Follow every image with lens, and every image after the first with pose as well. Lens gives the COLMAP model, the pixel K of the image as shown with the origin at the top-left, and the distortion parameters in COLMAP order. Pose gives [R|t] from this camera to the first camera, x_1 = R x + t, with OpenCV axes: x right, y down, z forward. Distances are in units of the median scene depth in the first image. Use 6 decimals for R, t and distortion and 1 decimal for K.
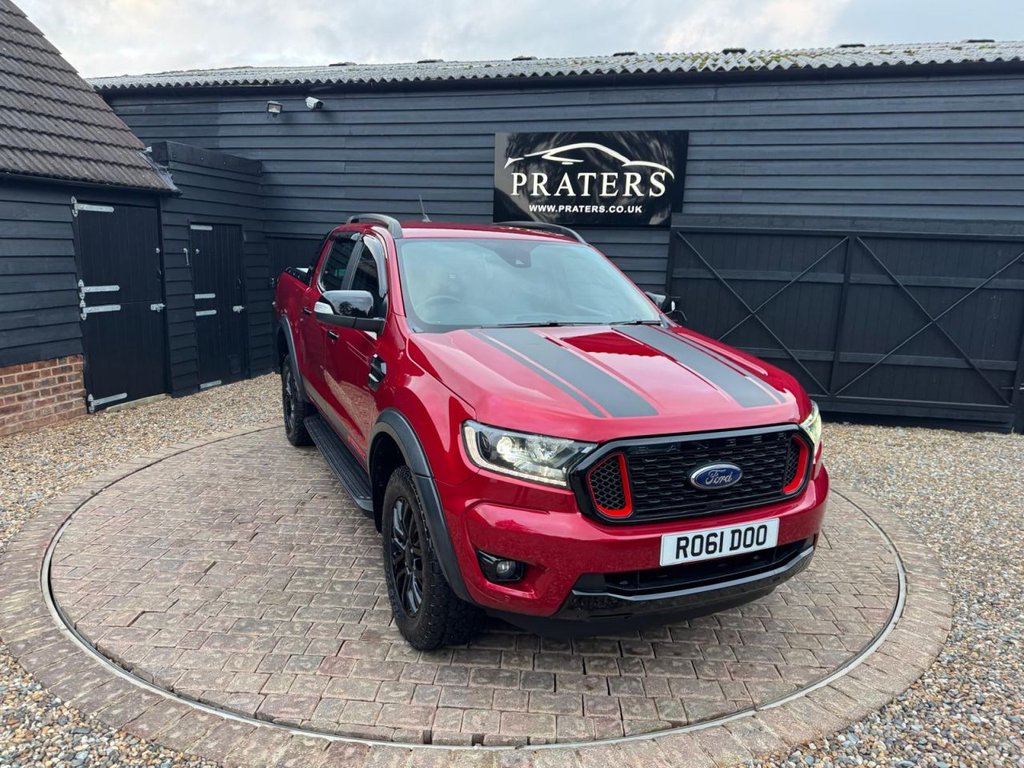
lens RADIAL K [[696.6, 0, 530.0], [0, 696.6, 421.1], [0, 0, 1]] dist [0.054926, -0.034881]
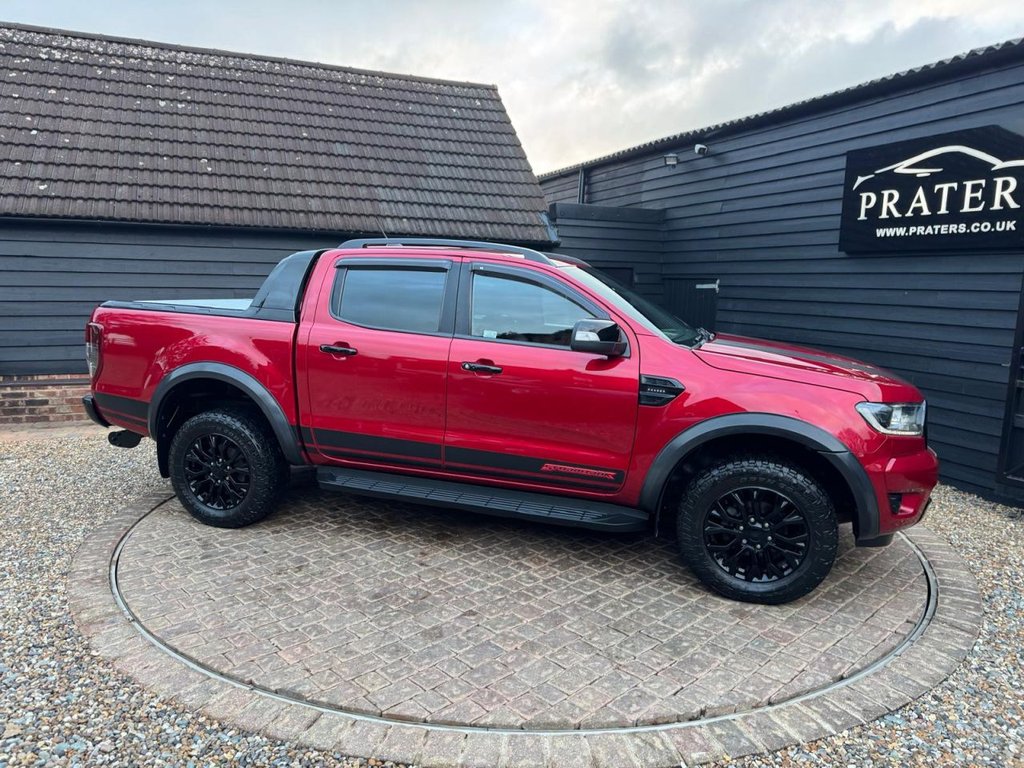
lens RADIAL K [[722.3, 0, 511.4], [0, 722.3, 415.7], [0, 0, 1]] dist [0.005613, -0.025728]
pose [[0.622263, 0.126712, -0.772485, 0.453850], [-0.186799, 0.982340, 0.010663, -0.026438], [0.760194, 0.137664, 0.634944, 0.186406]]
